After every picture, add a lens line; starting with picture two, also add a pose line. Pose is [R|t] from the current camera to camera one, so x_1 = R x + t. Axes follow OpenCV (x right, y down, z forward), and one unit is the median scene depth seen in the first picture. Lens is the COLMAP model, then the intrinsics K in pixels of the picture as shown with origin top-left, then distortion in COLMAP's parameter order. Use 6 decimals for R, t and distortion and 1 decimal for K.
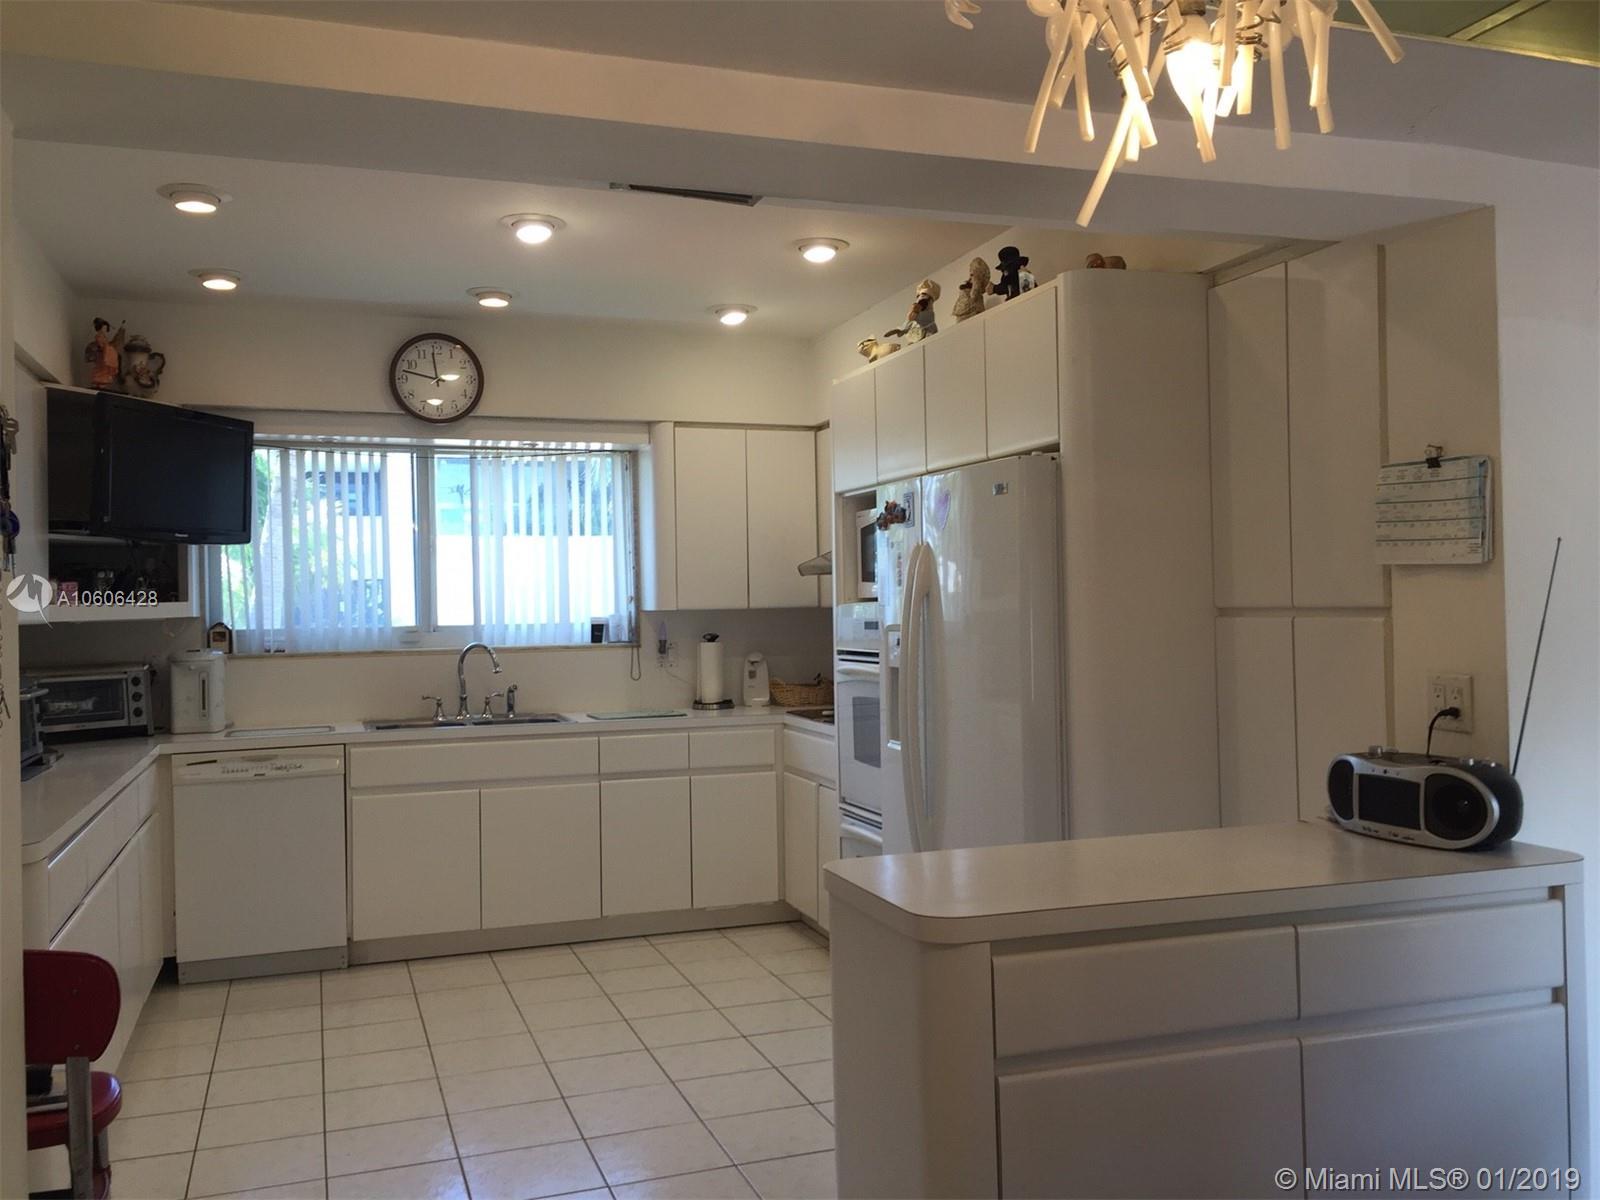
lens RADIAL K [[1369.2, 0, 799.9], [0, 1369.2, 603.0], [0, 0, 1]] dist [-0.069127, -0.023491]
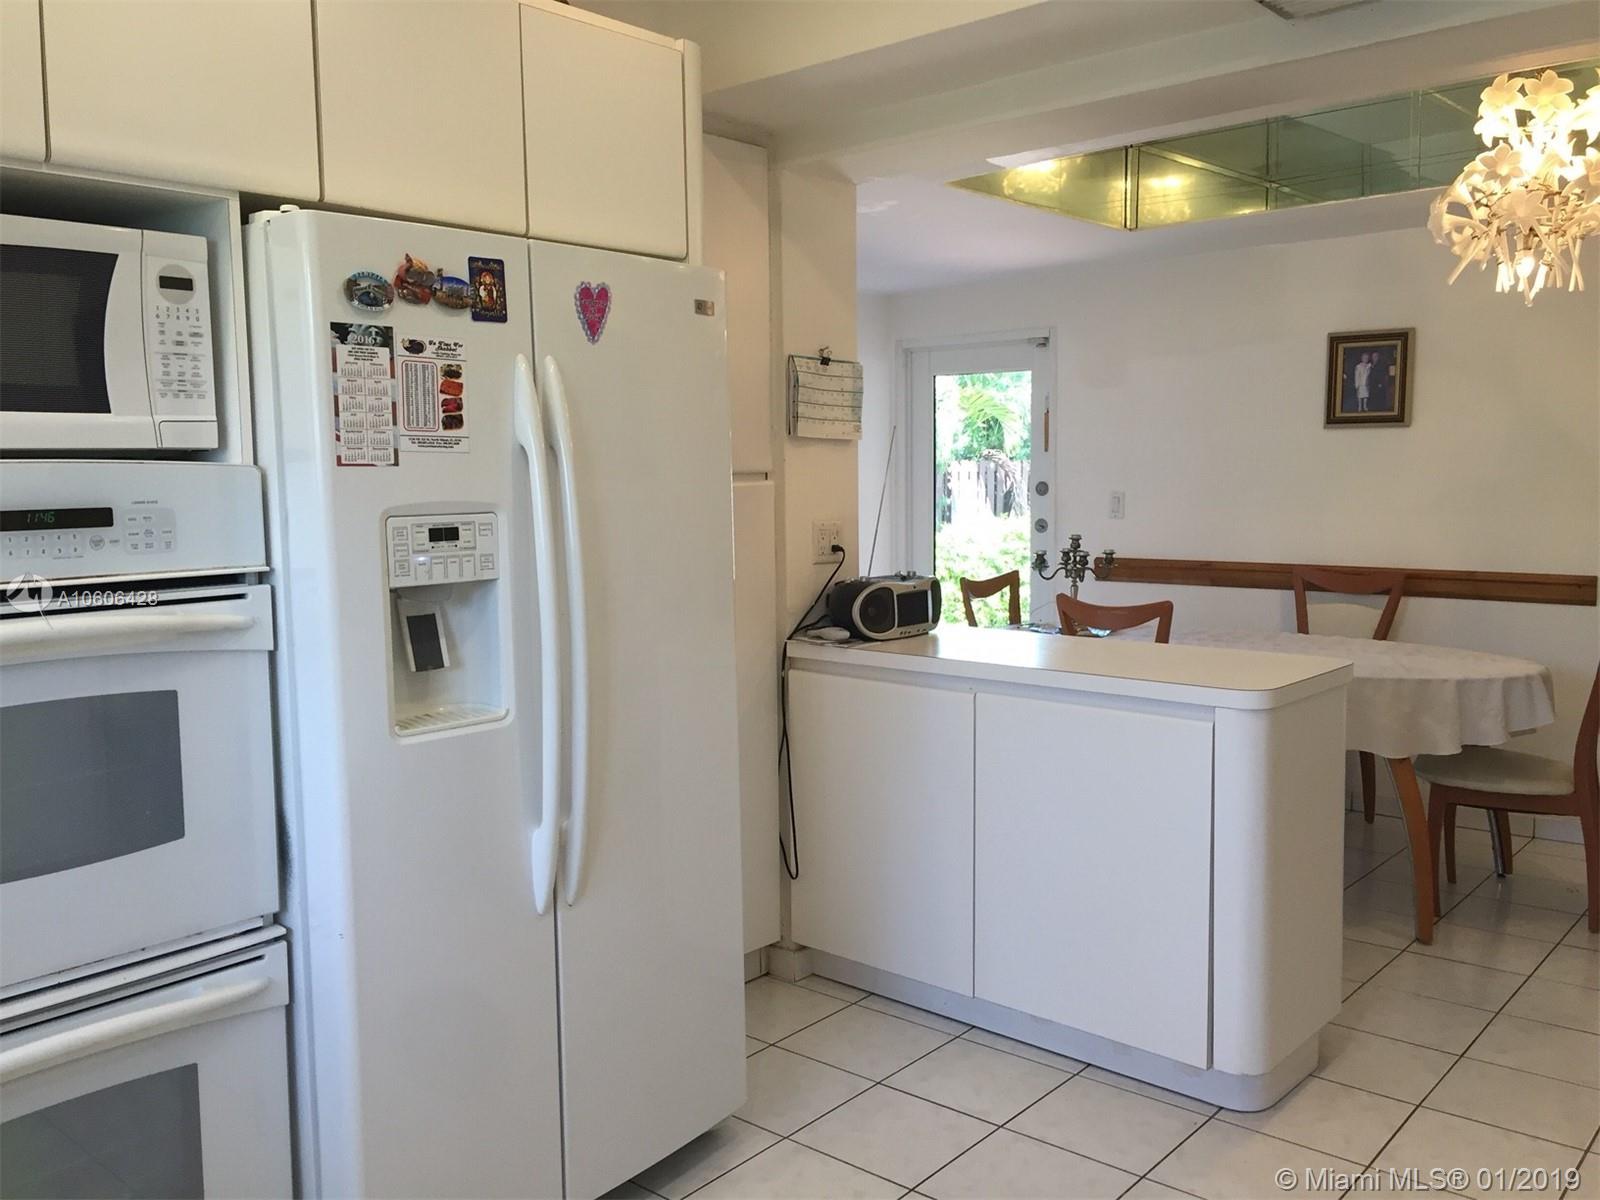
lens RADIAL K [[1369.2, 0, 800.4], [0, 1369.2, 600.5], [0, 0, 1]] dist [-0.069127, -0.023491]
pose [[-0.501231, -0.058412, 0.863340, -0.685360], [0.016820, 0.996873, 0.077212, 0.025772], [-0.865150, 0.053222, -0.498682, 1.701875]]
